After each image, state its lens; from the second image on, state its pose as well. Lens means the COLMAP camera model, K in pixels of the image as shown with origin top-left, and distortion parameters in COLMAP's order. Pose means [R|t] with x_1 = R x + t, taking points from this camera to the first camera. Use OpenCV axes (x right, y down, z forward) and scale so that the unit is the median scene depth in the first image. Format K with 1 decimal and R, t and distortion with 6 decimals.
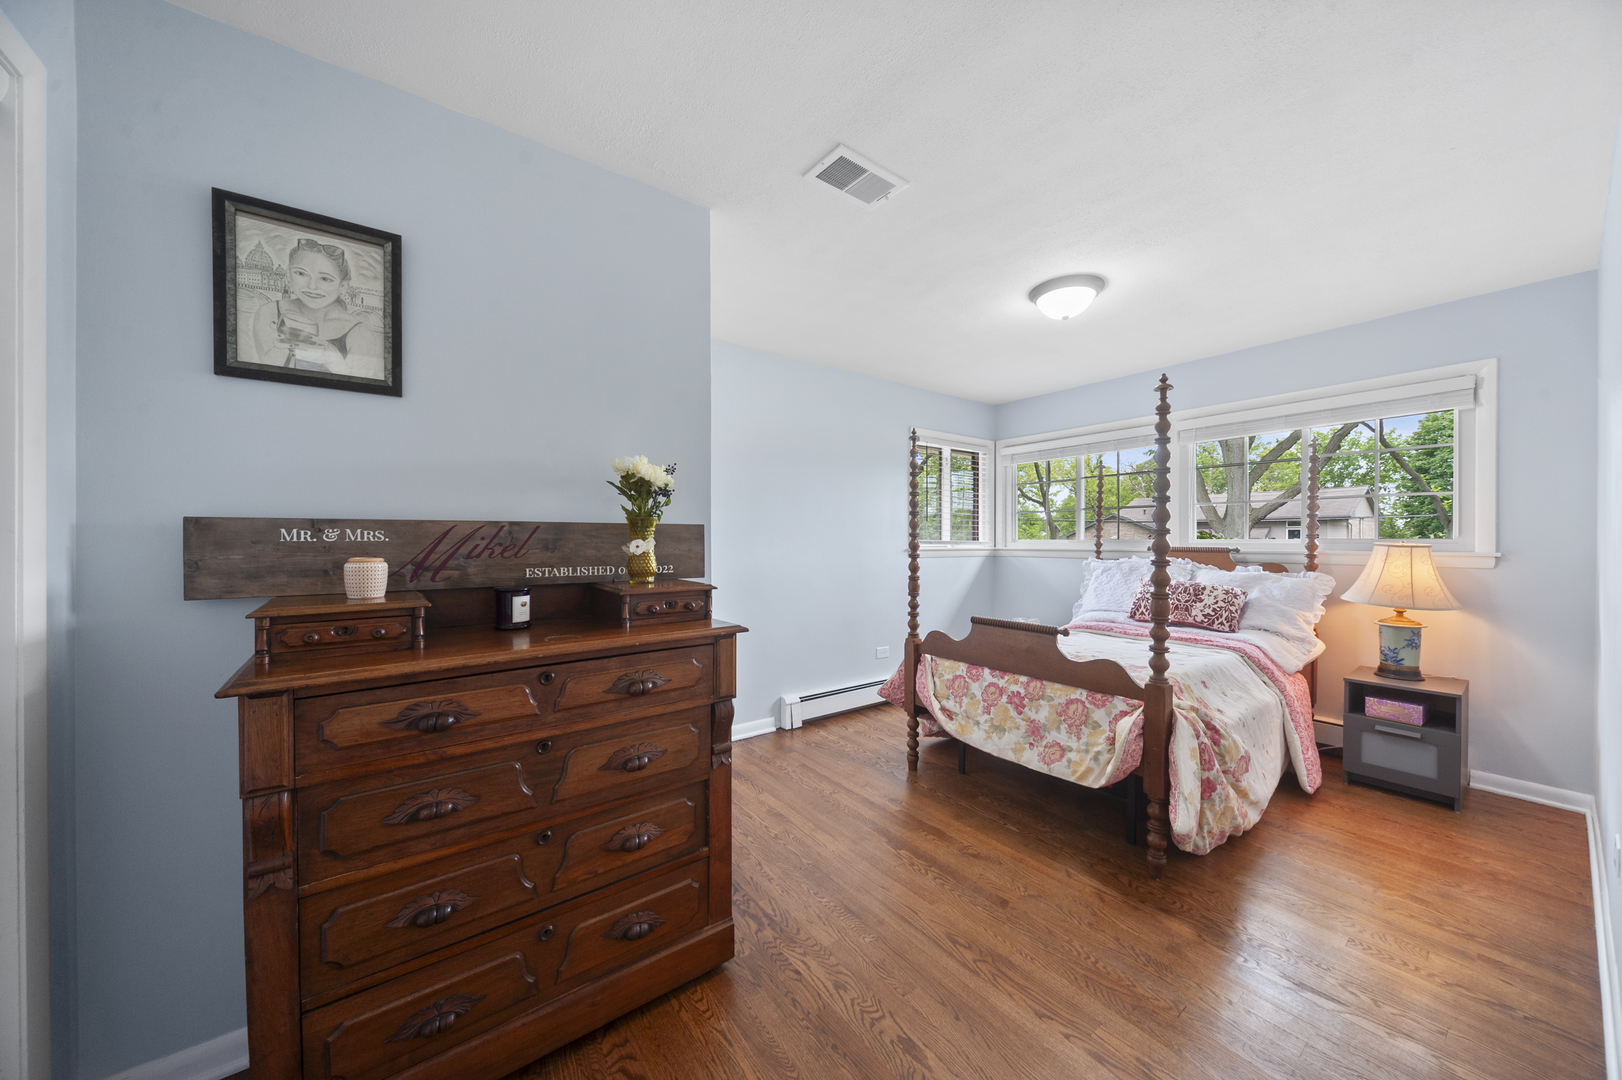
lens RADIAL K [[572.4, 0, 819.0], [0, 572.4, 563.7], [0, 0, 1]] dist [0.009049, -0.002633]
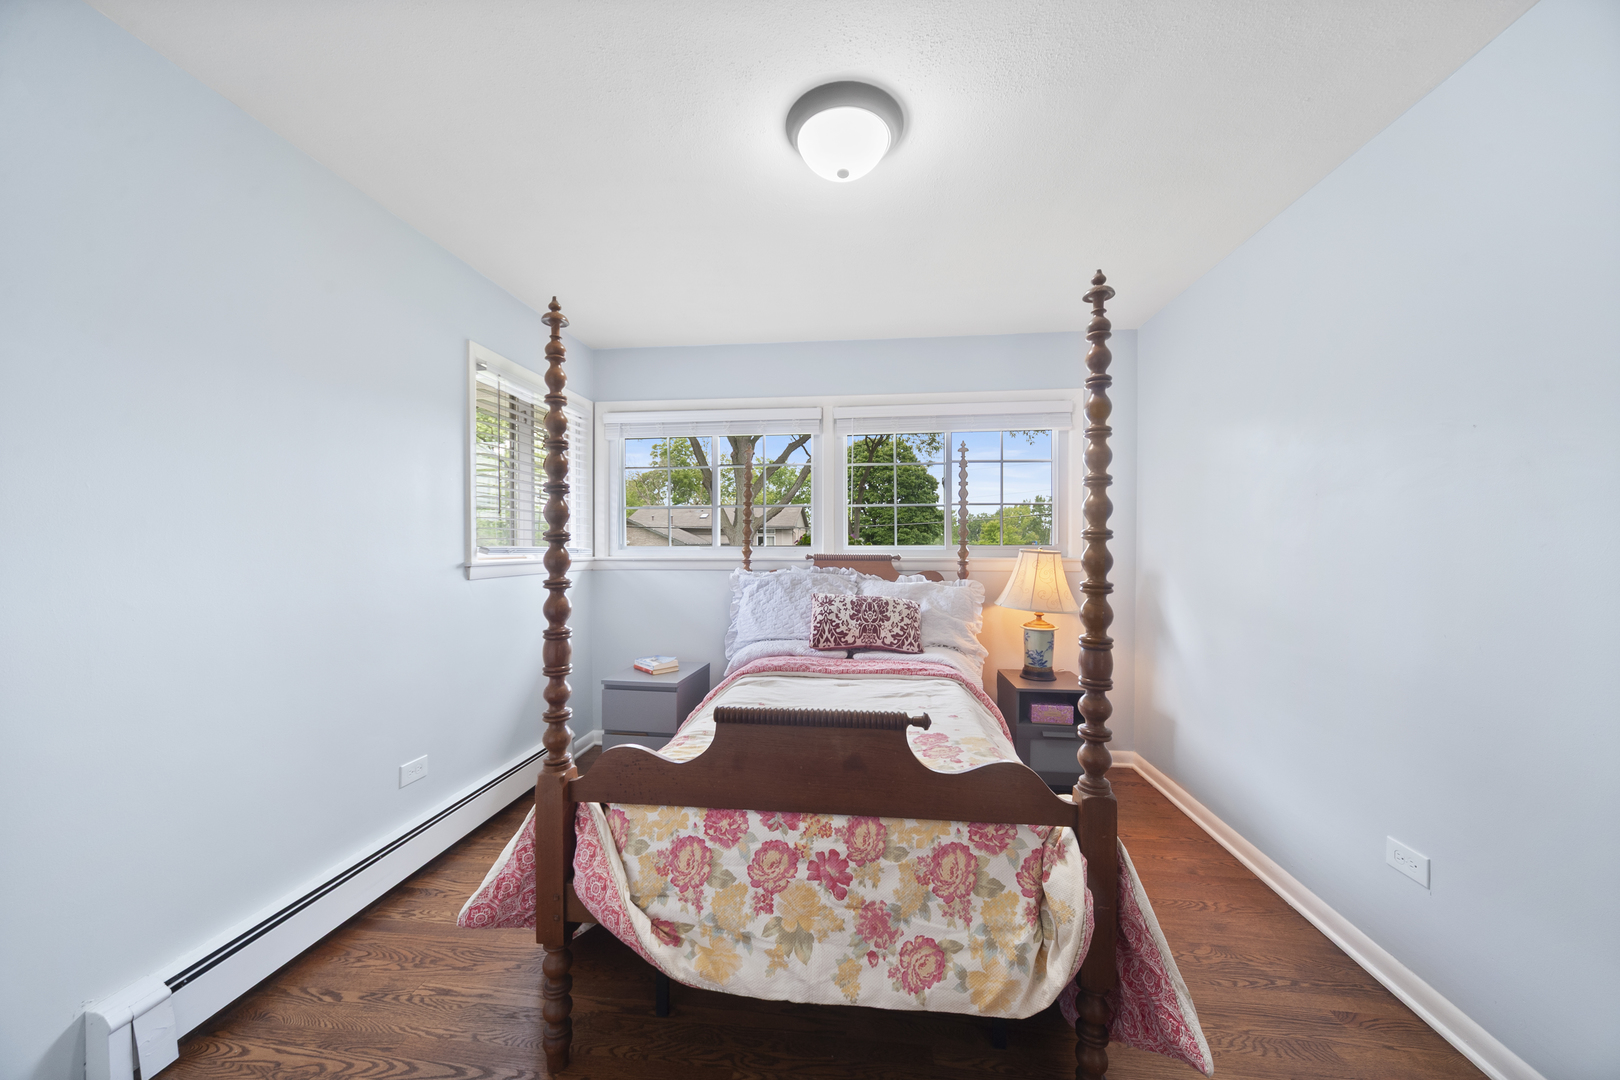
lens RADIAL K [[571.7, 0, 818.0], [0, 571.7, 563.6], [0, 0, 1]] dist [0.009049, -0.002633]
pose [[0.680052, -0.023102, 0.732800, -0.019376], [0.030050, 0.999542, 0.003625, -0.026627], [-0.732548, 0.019555, 0.680435, 0.604881]]
